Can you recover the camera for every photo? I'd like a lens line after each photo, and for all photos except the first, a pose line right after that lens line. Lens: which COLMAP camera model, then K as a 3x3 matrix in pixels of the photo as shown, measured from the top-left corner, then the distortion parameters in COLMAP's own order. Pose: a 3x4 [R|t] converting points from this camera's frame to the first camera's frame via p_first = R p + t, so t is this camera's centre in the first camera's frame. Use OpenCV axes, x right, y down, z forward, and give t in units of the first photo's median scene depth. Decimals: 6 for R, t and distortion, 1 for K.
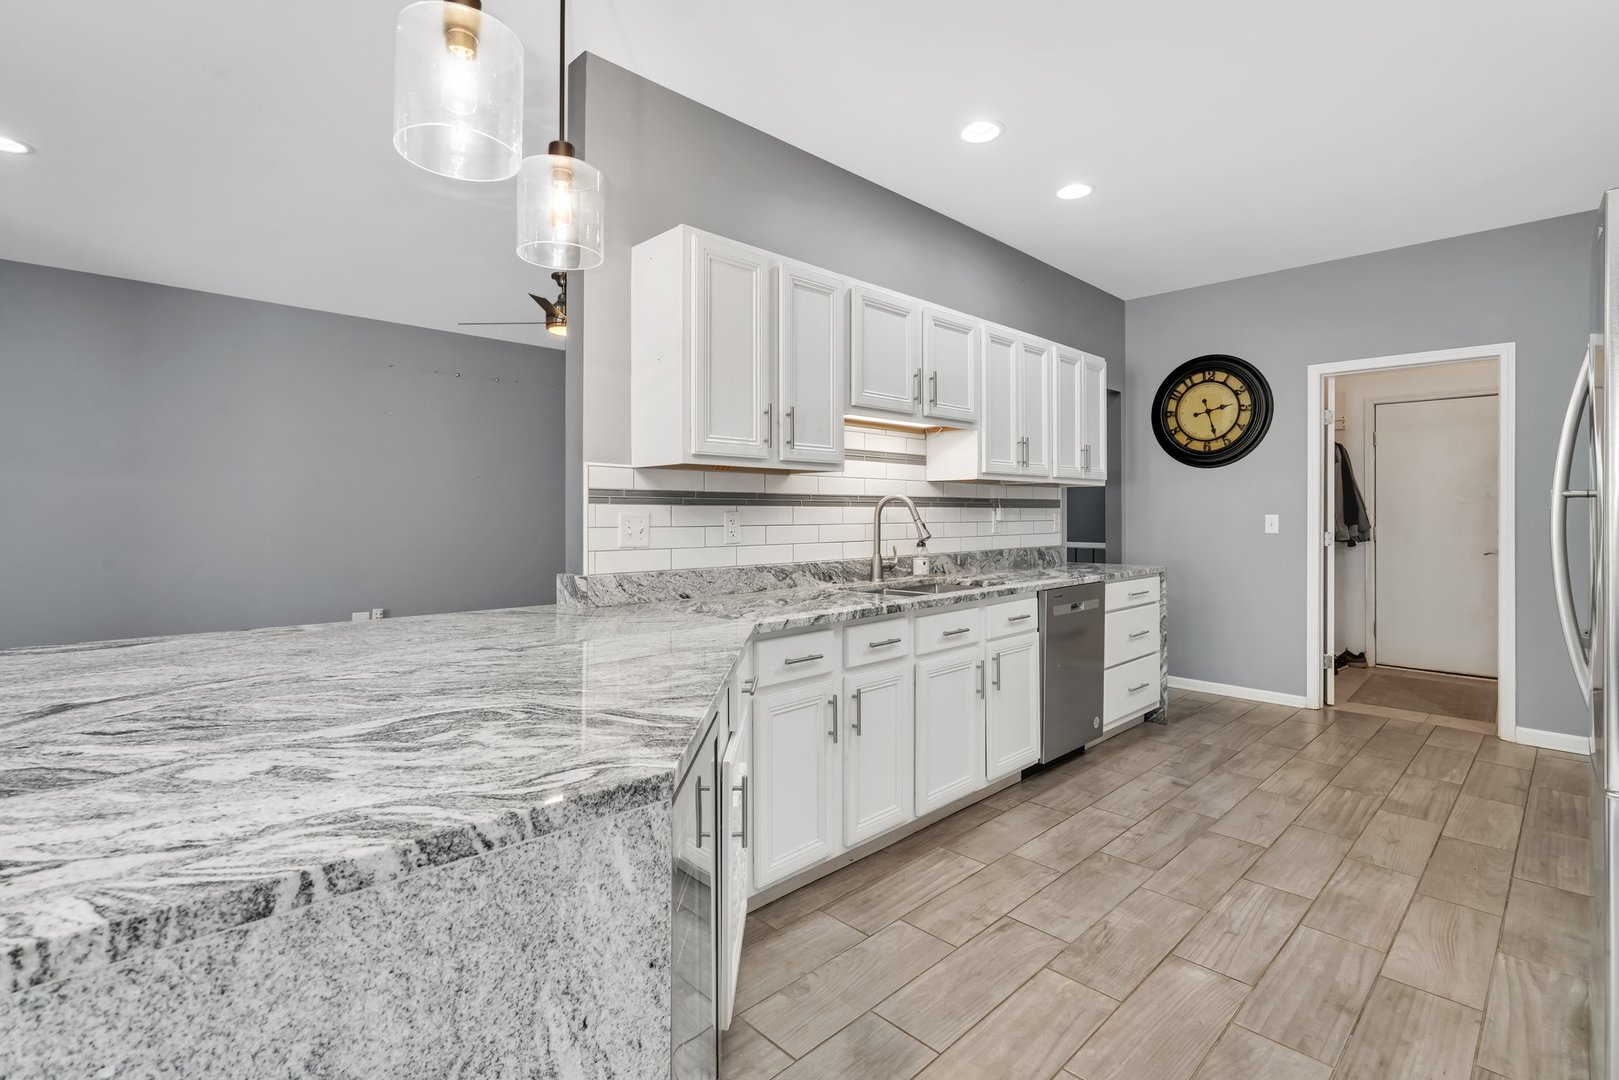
lens RADIAL K [[758.2, 0, 809.9], [0, 758.2, 507.7], [0, 0, 1]] dist [-0.001694, 0.000089]
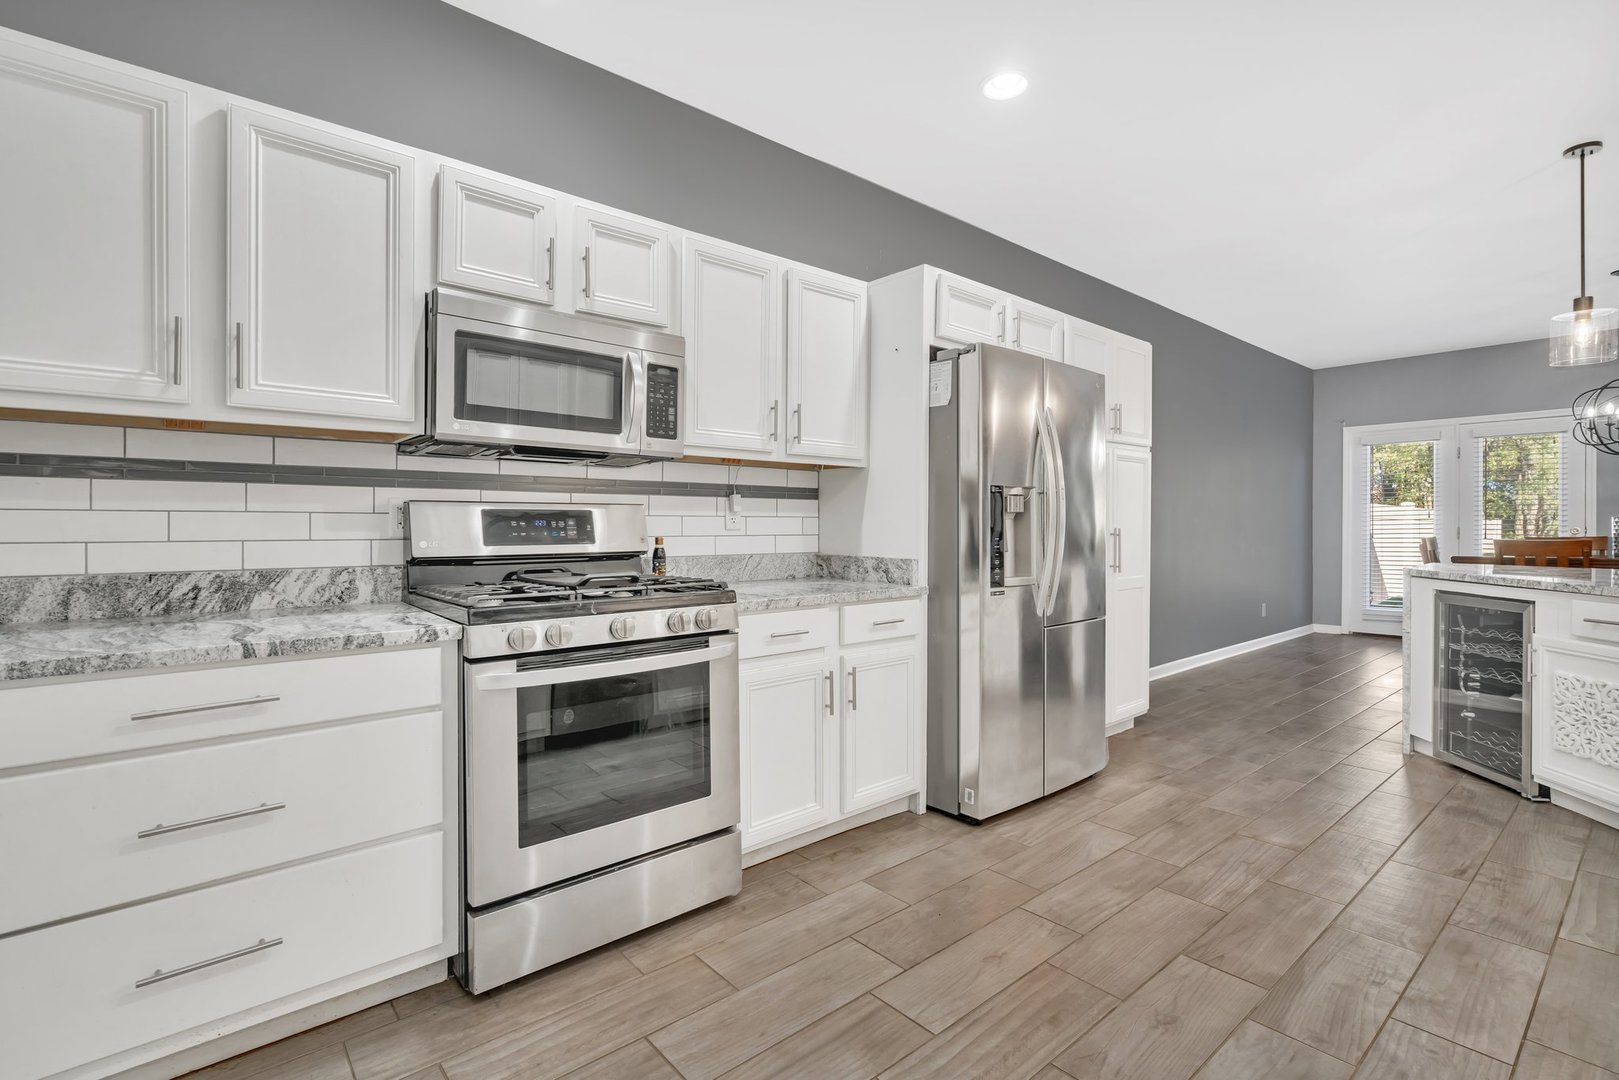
lens RADIAL K [[747.7, 0, 809.5], [0, 747.7, 540.0], [0, 0, 1]] dist [-0.001086, 0.000037]
pose [[-0.997510, -0.001726, 0.070510, 1.003851], [-0.000990, 0.999945, 0.010461, 0.052115], [-0.070524, 0.010365, -0.997456, 1.912588]]
